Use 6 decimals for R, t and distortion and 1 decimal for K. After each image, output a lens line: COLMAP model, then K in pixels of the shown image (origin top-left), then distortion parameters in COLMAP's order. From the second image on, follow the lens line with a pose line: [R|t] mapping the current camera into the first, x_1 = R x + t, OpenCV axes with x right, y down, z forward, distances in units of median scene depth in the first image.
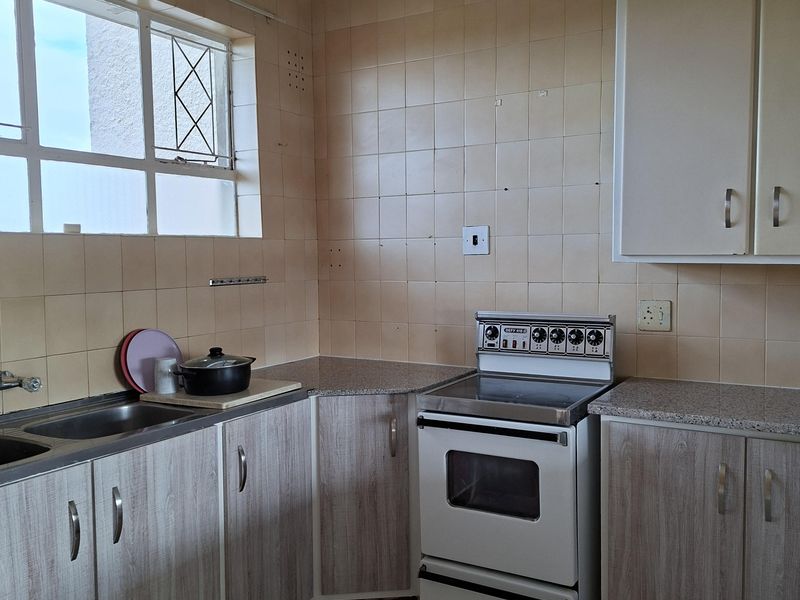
lens RADIAL K [[727.4, 0, 416.7], [0, 727.4, 302.3], [0, 0, 1]] dist [0.053599, 0.000000]
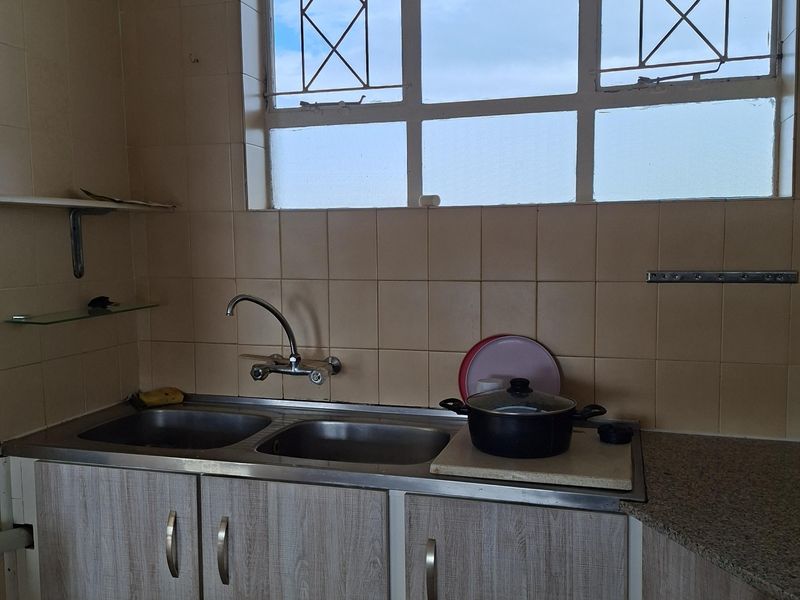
lens RADIAL K [[784.1, 0, 376.9], [0, 784.1, 278.5], [0, 0, 1]] dist [0.091965, 0.000000]
pose [[0.214640, 0.073977, -0.973888, 0.395842], [-0.056299, 0.996407, 0.063279, -0.068859], [0.975069, 0.041247, 0.218033, 0.792776]]
